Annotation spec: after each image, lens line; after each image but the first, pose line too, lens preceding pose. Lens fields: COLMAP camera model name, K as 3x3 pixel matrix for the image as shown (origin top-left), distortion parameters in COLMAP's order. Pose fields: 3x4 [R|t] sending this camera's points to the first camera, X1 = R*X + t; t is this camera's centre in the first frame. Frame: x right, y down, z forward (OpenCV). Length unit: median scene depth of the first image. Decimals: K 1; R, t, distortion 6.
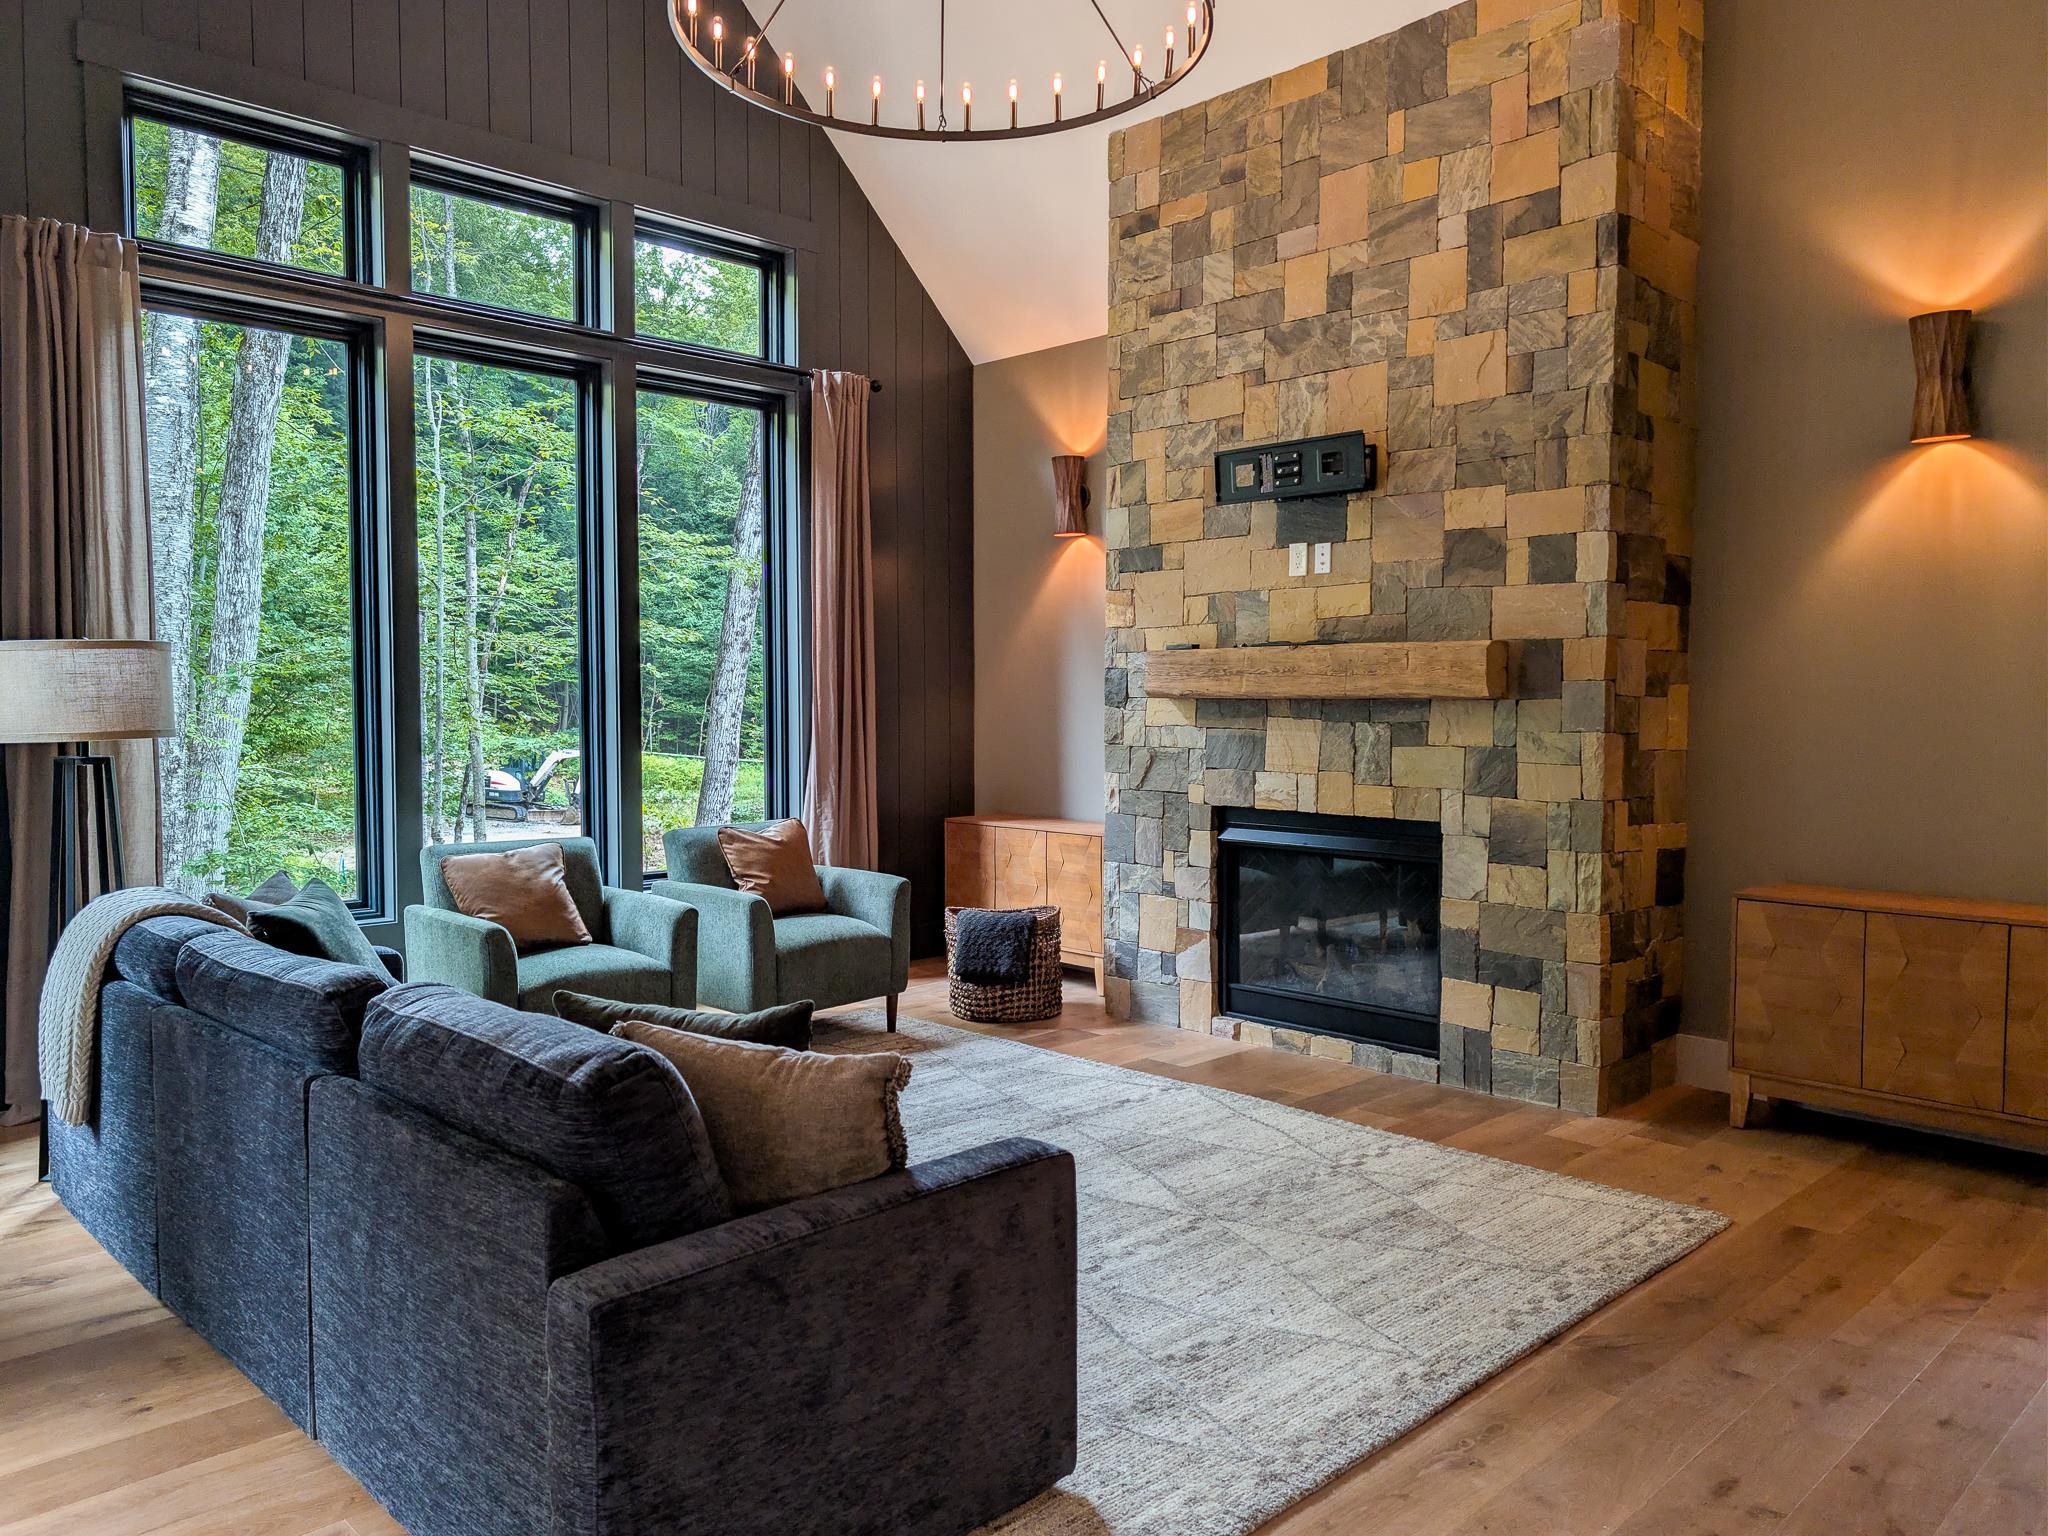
lens RADIAL K [[1460.4, 0, 1032.9], [0, 1460.4, 783.5], [0, 0, 1]] dist [0.003310, -0.021339]
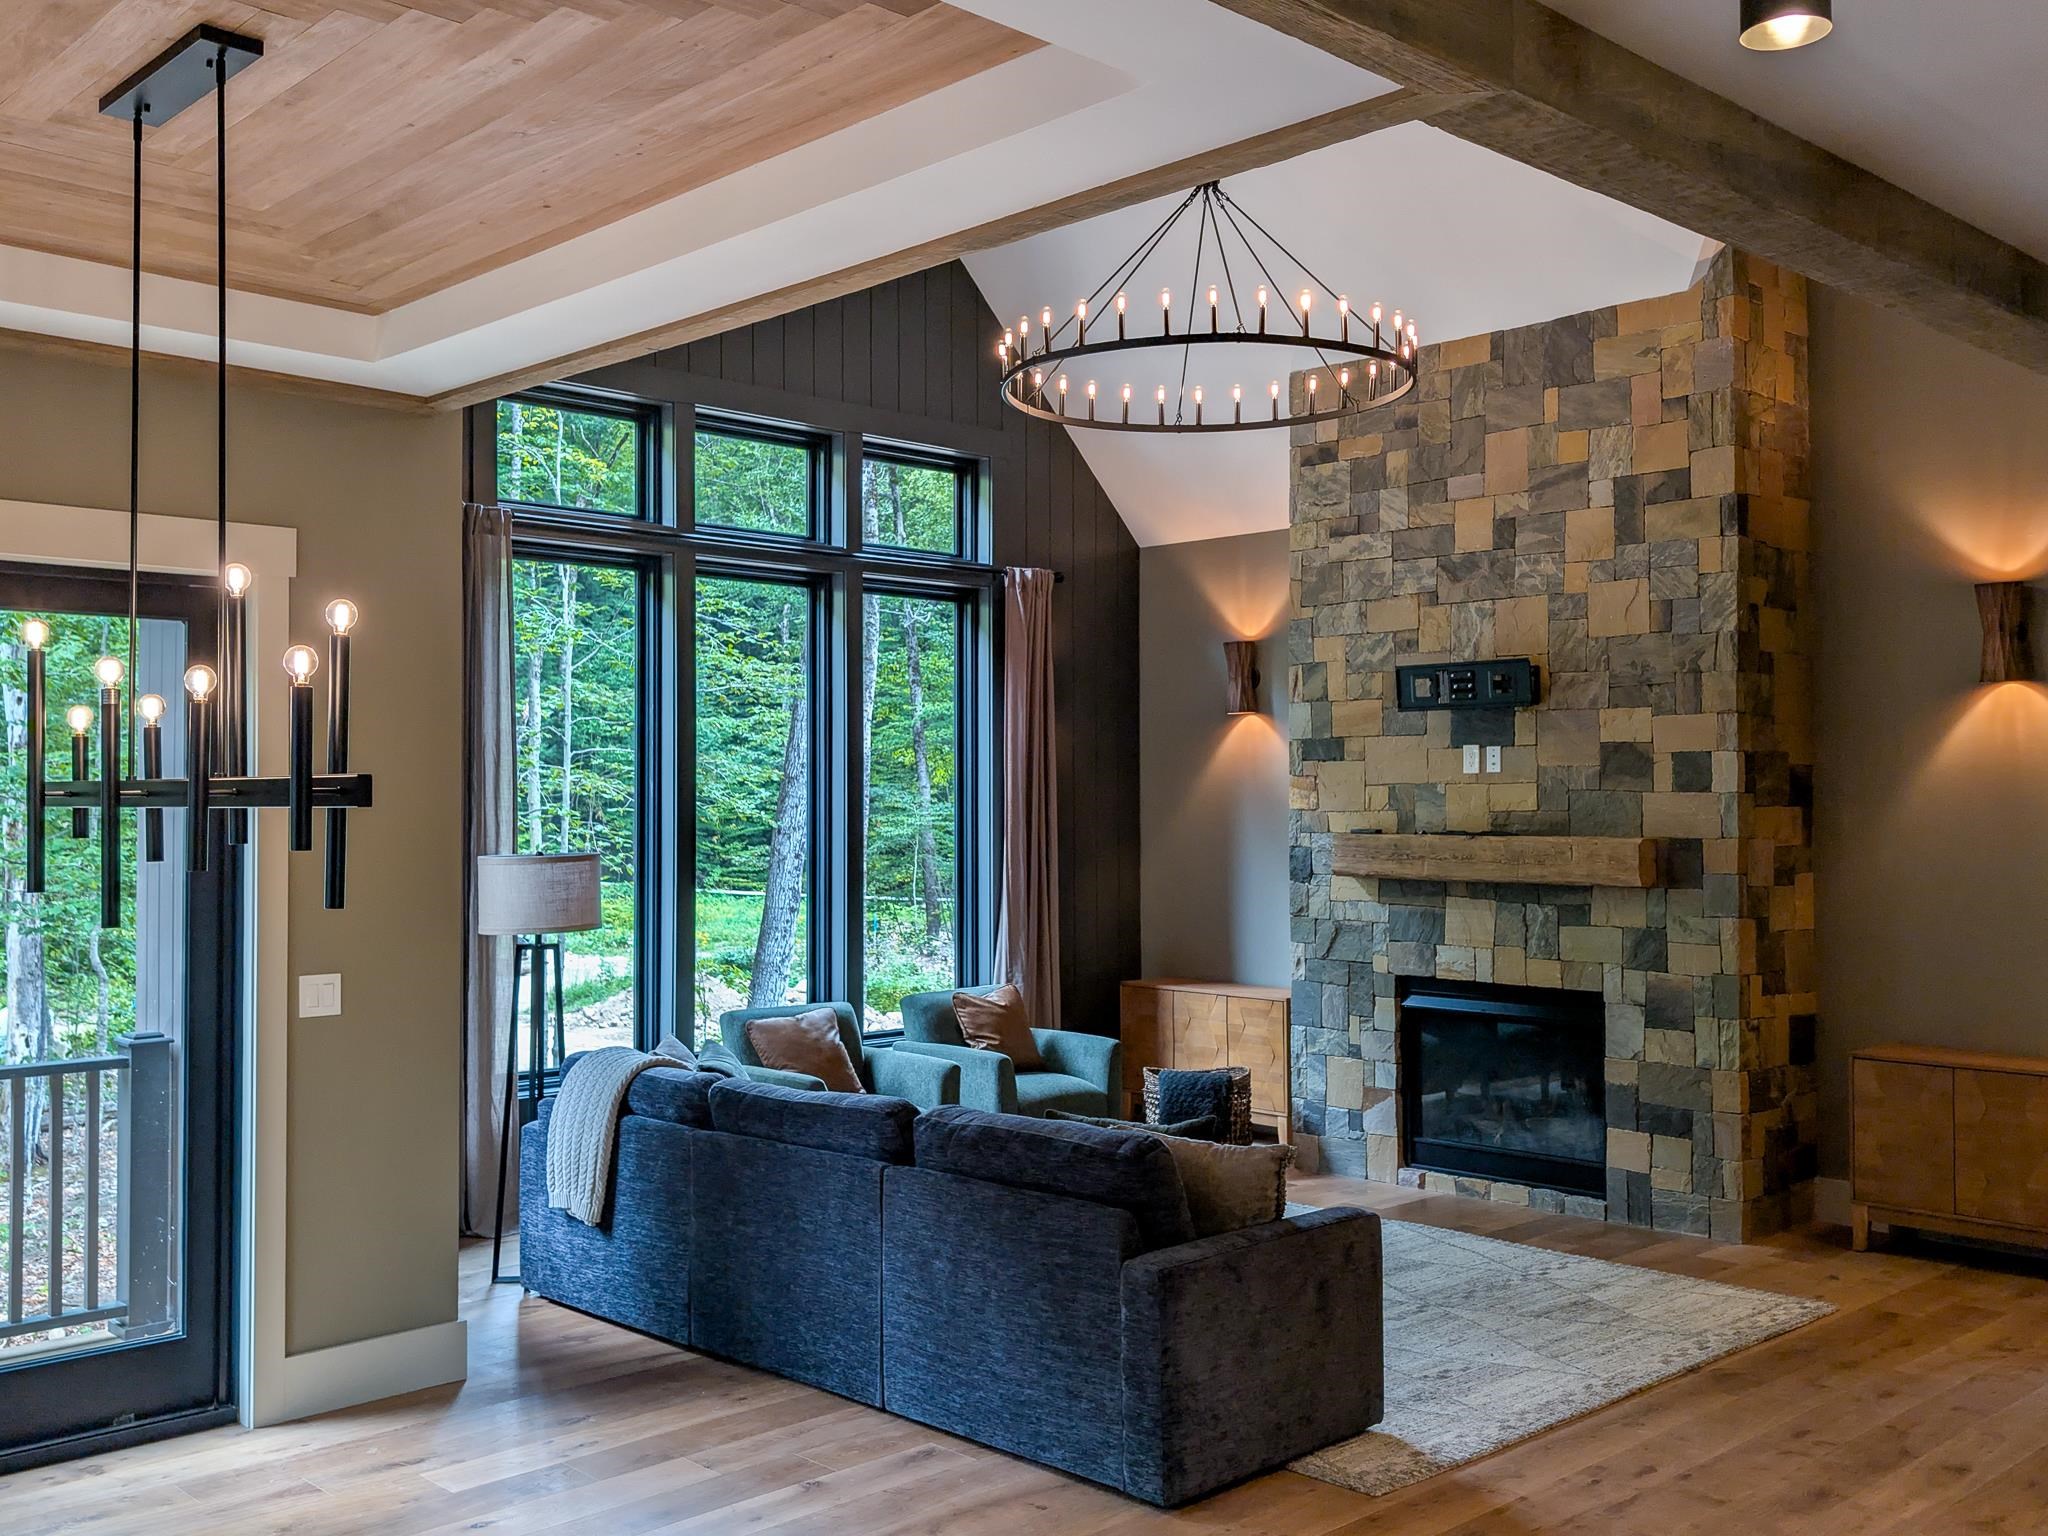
lens RADIAL K [[1911.7, 0, 1010.4], [0, 1911.7, 762.2], [0, 0, 1]] dist [-0.008760, 0.000000]
pose [[0.999739, -0.001475, -0.022814, -0.164024], [-0.000367, 0.996751, -0.080550, -0.034840], [0.022859, 0.080537, 0.996489, -0.563284]]
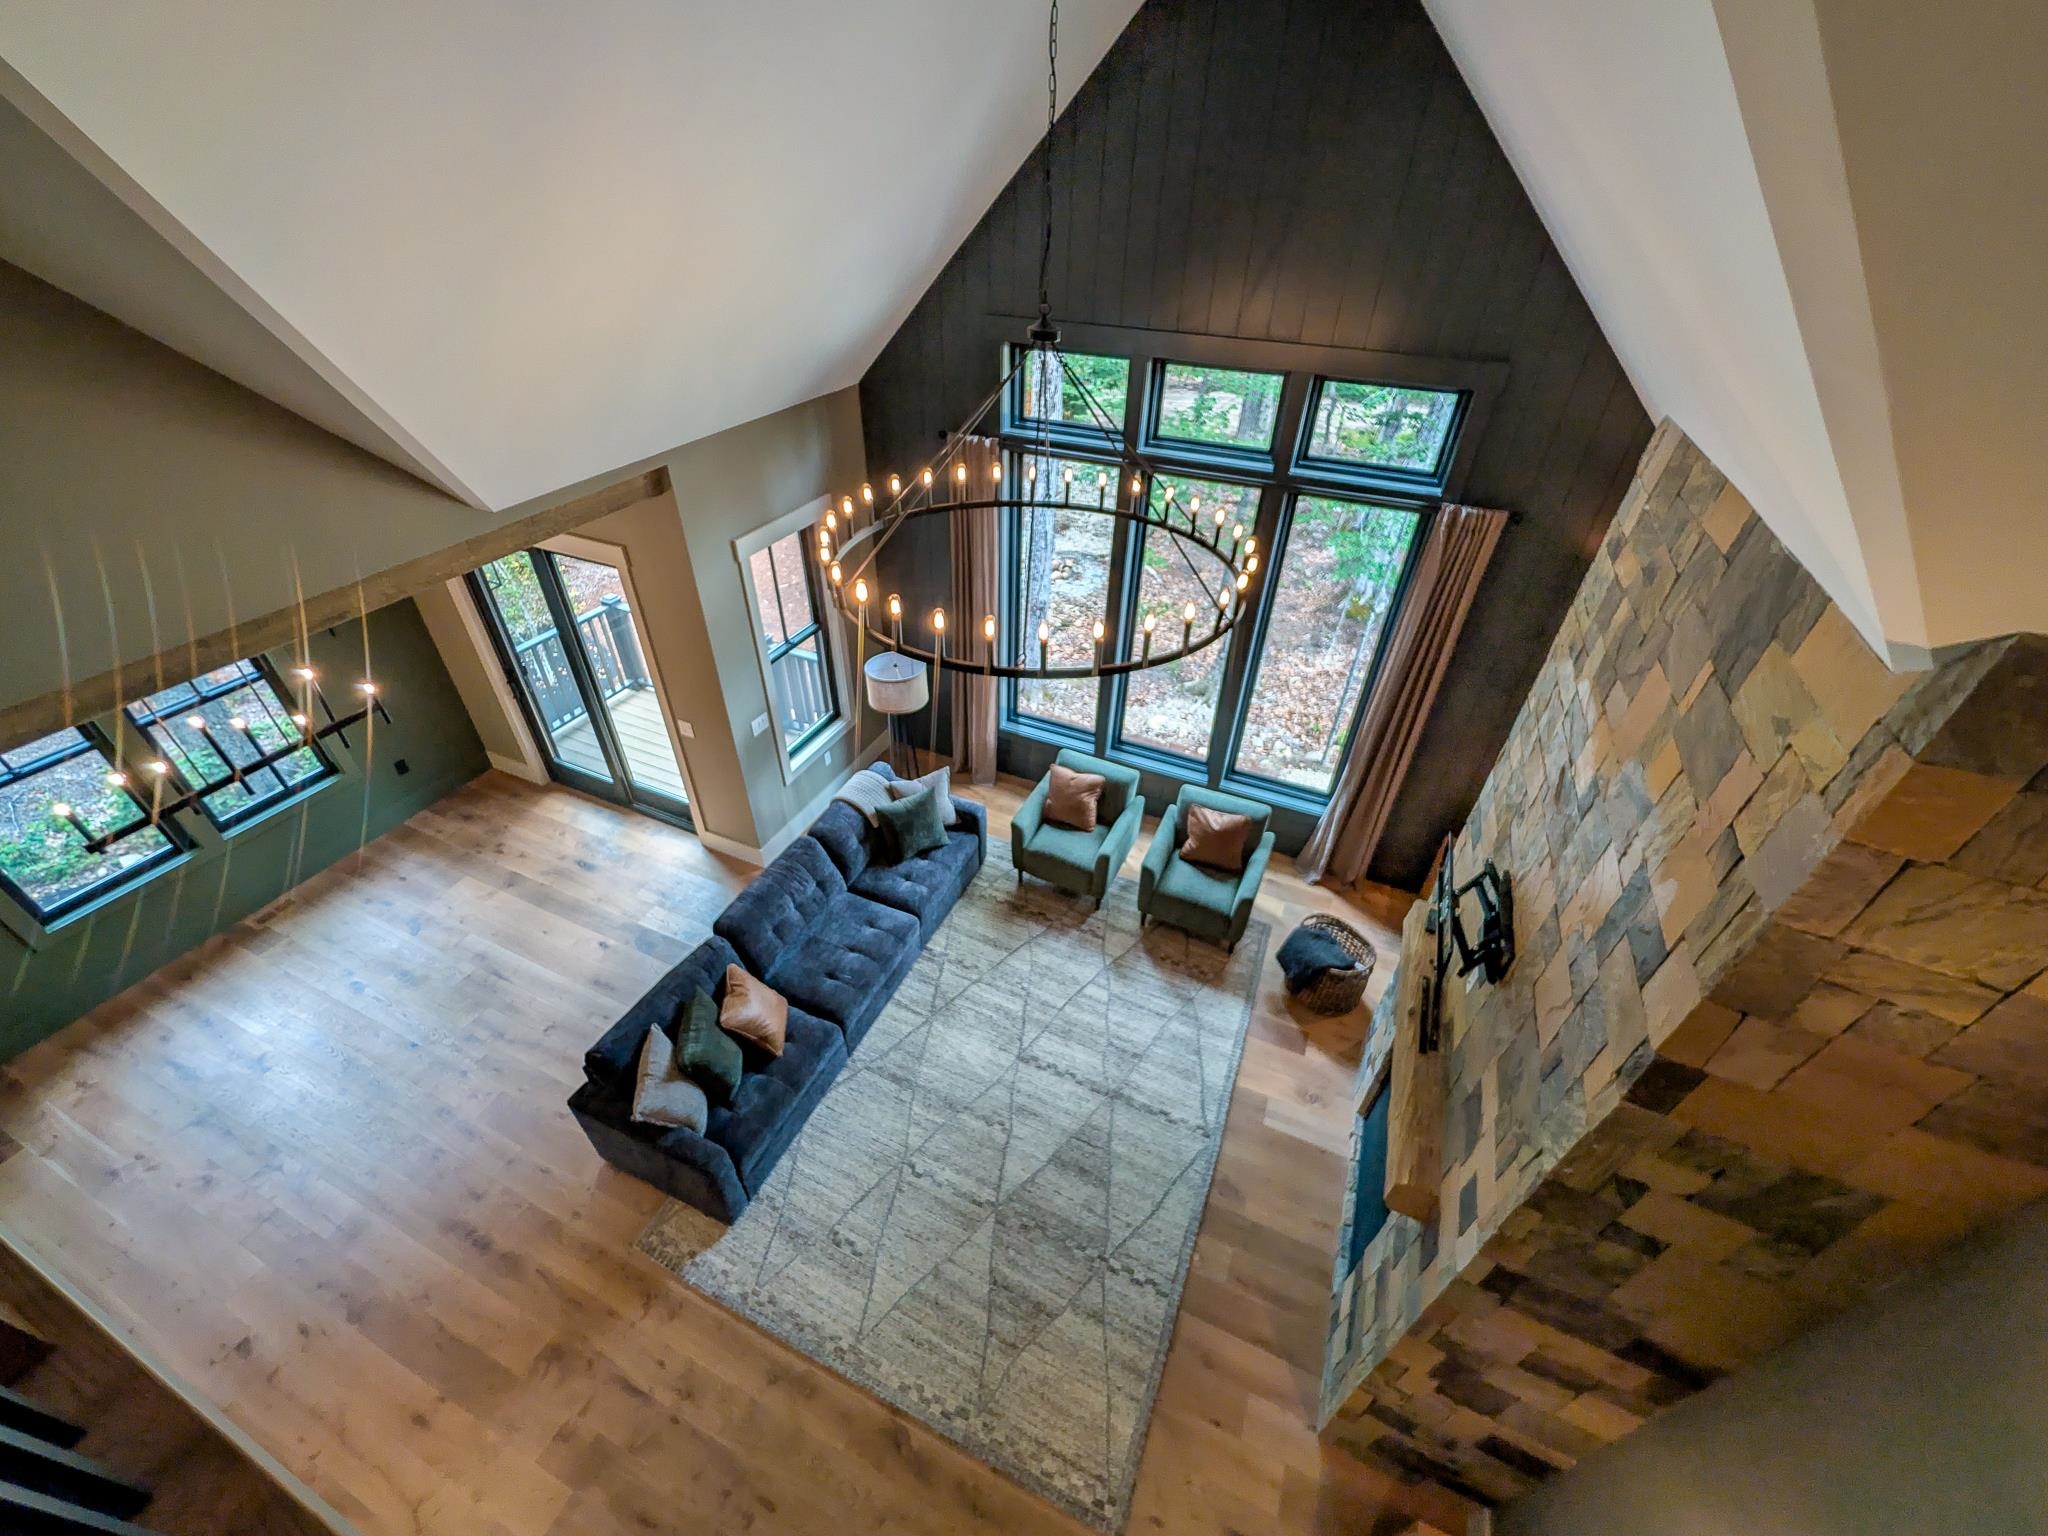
lens RADIAL K [[791.7, 0, 1014.1], [0, 791.7, 773.2], [0, 0, 1]] dist [-0.001042, 0.000197]
pose [[0.364833, 0.567528, -0.738112, 0.457952], [-0.070460, 0.807310, 0.585906, -0.639503], [0.928403, -0.161750, 0.334521, 0.579342]]
